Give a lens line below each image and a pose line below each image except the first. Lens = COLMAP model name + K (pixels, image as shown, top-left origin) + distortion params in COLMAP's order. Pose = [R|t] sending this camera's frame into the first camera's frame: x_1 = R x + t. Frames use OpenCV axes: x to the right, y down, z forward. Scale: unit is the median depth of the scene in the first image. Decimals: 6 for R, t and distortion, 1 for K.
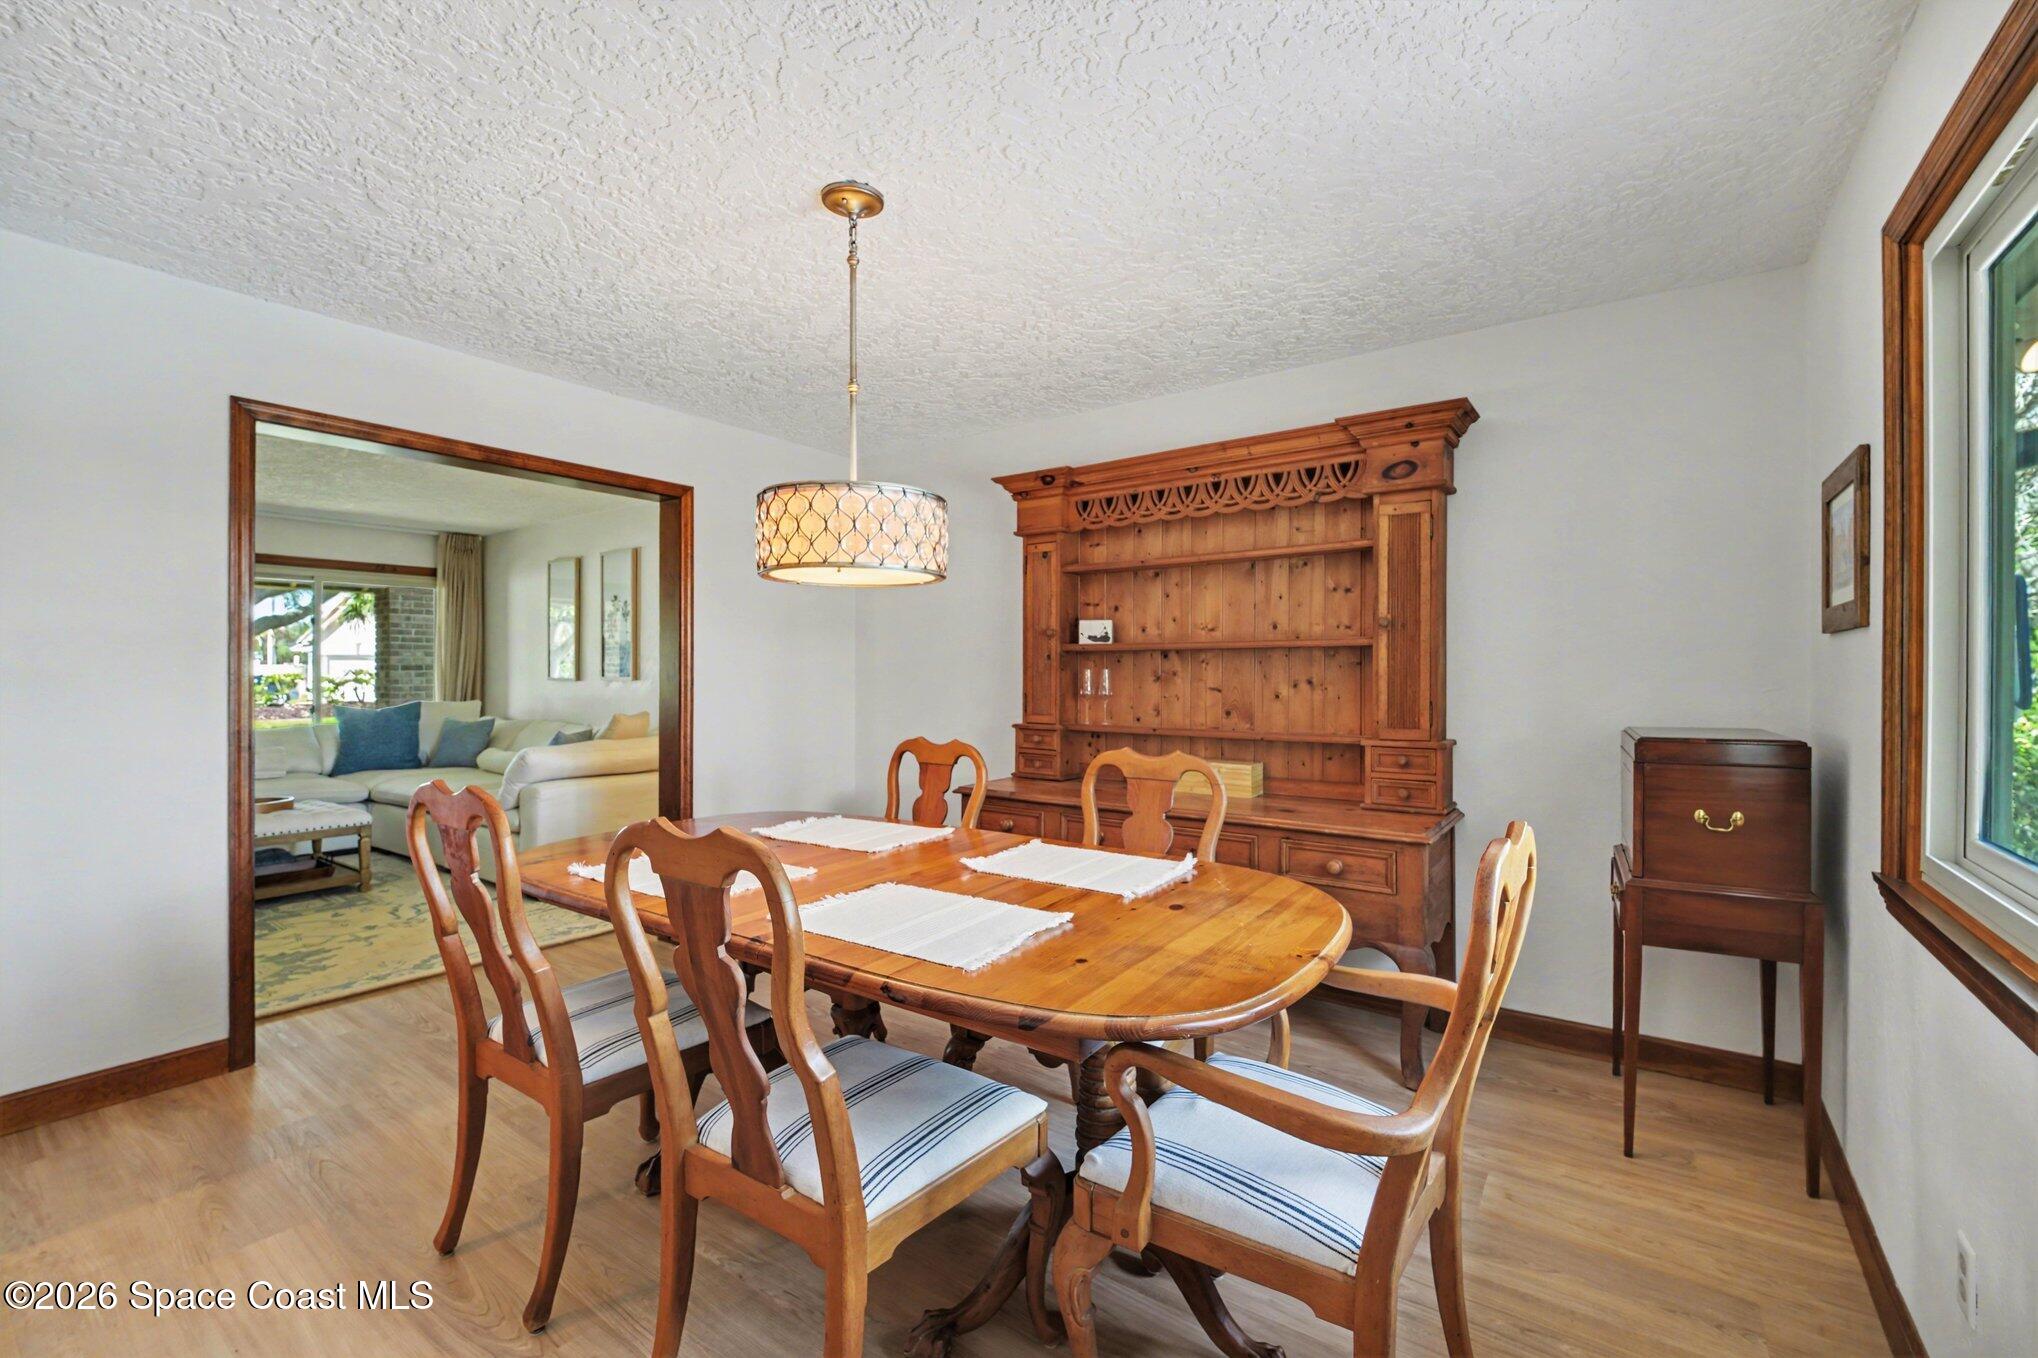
lens RADIAL K [[854.4, 0, 1019.0], [0, 854.4, 679.0], [0, 0, 1]] dist [0.025424, -0.024090]
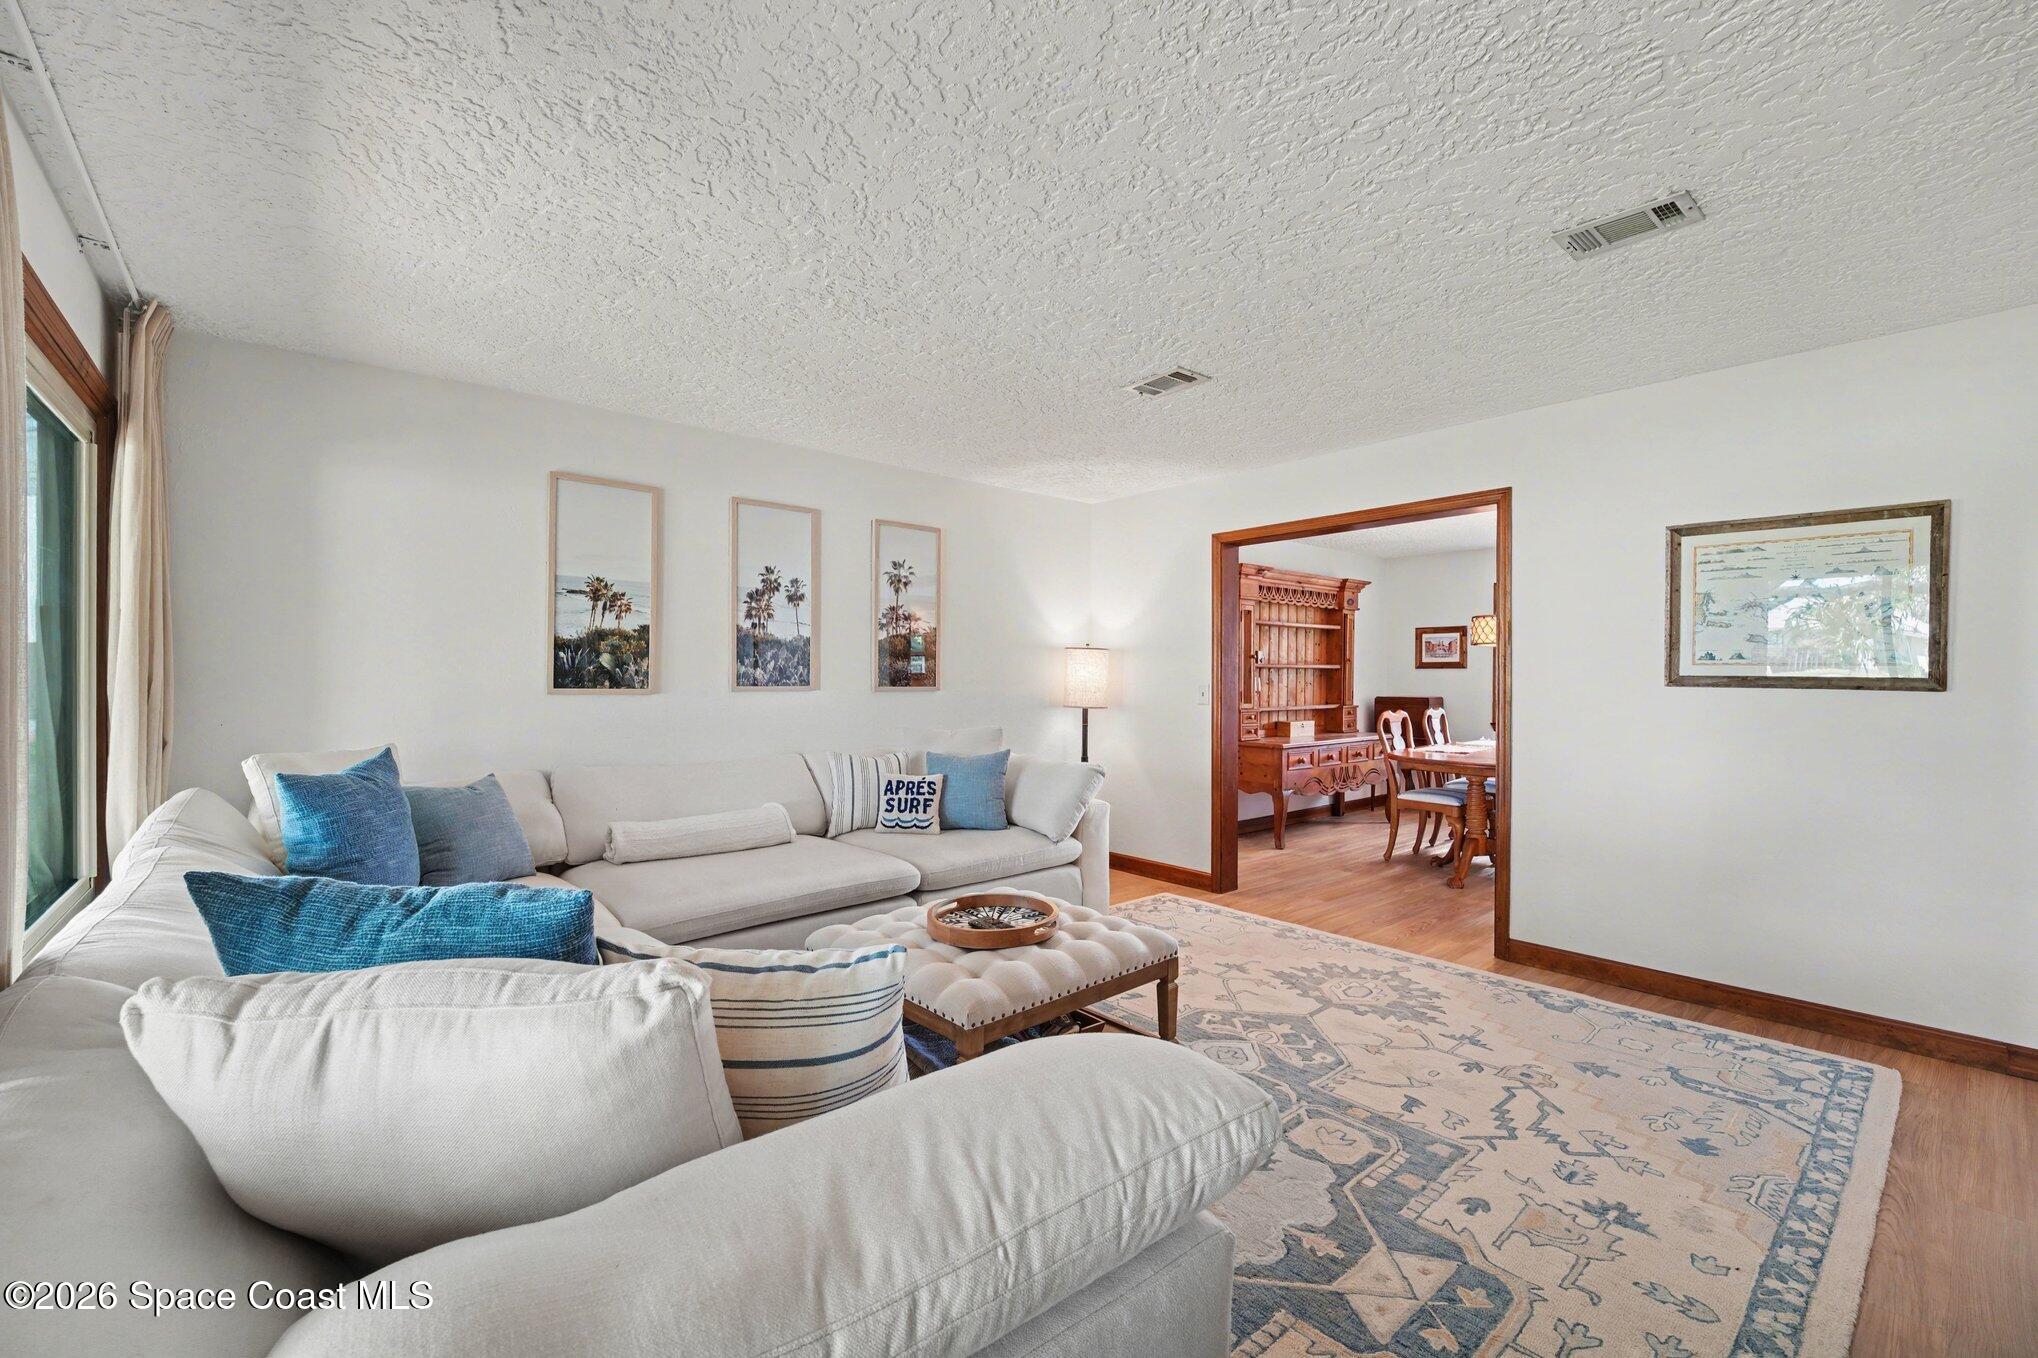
lens RADIAL K [[851.1, 0, 1026.4], [0, 851.1, 682.0], [0, 0, 1]] dist [-0.000367, -0.005686]
pose [[0.233644, -0.007869, 0.972290, -1.035138], [0.001670, 0.999969, 0.007692, -0.009571], [-0.972321, -0.000173, 0.233650, 0.607083]]
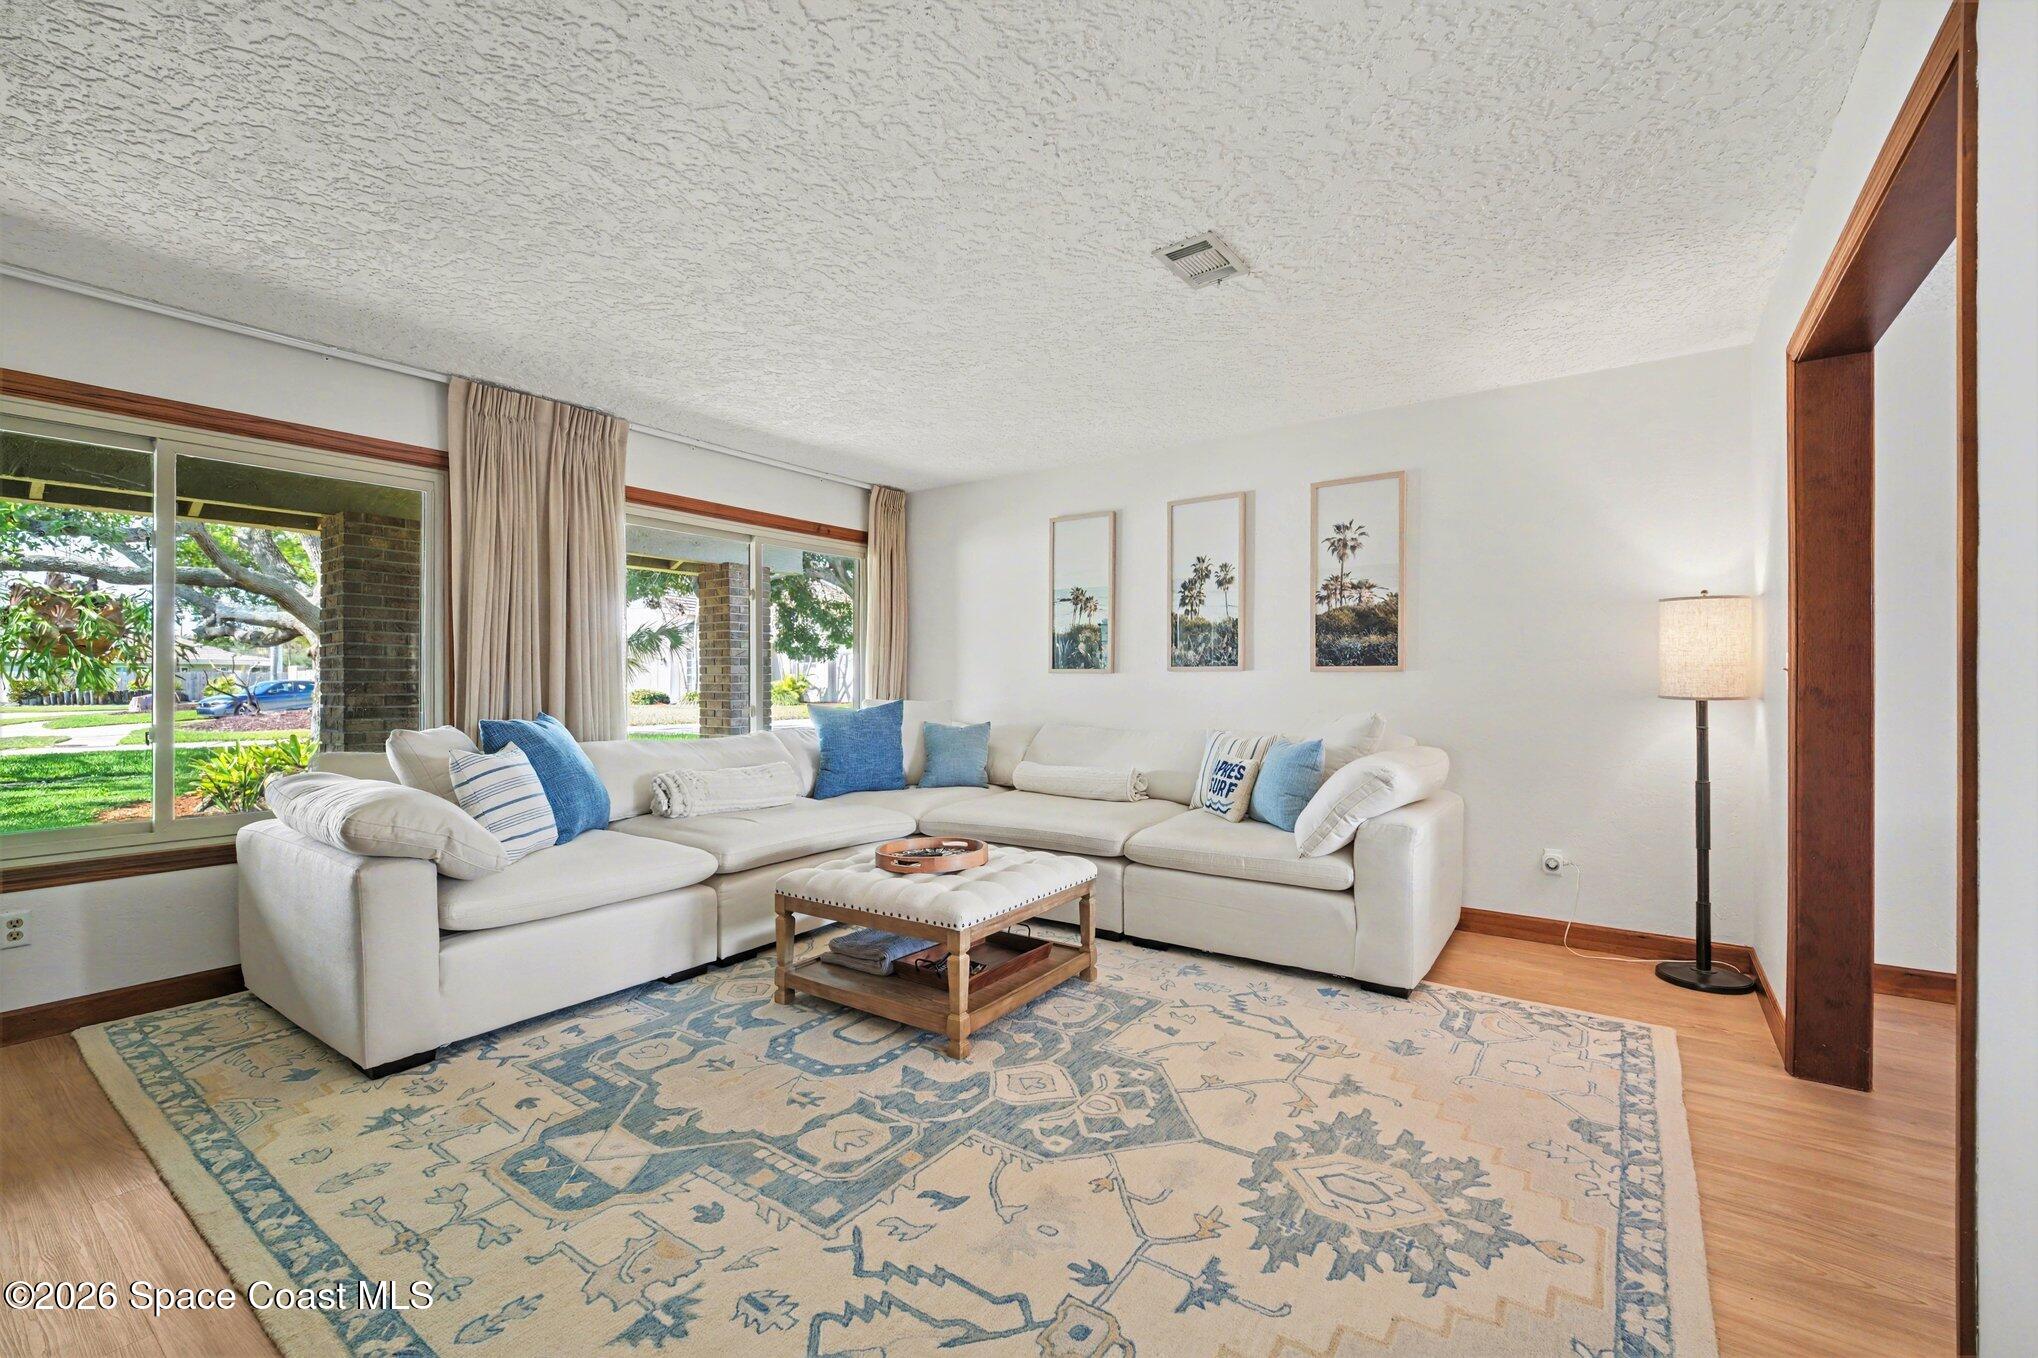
lens RADIAL K [[854.4, 0, 1019.0], [0, 854.4, 679.0], [0, 0, 1]] dist [0.025424, -0.024090]
pose [[0.999998, -0.001311, 0.001166, -0.598437], [0.001323, 0.999950, -0.009919, 0.015342], [-0.001153, 0.009920, 0.999950, 0.242744]]
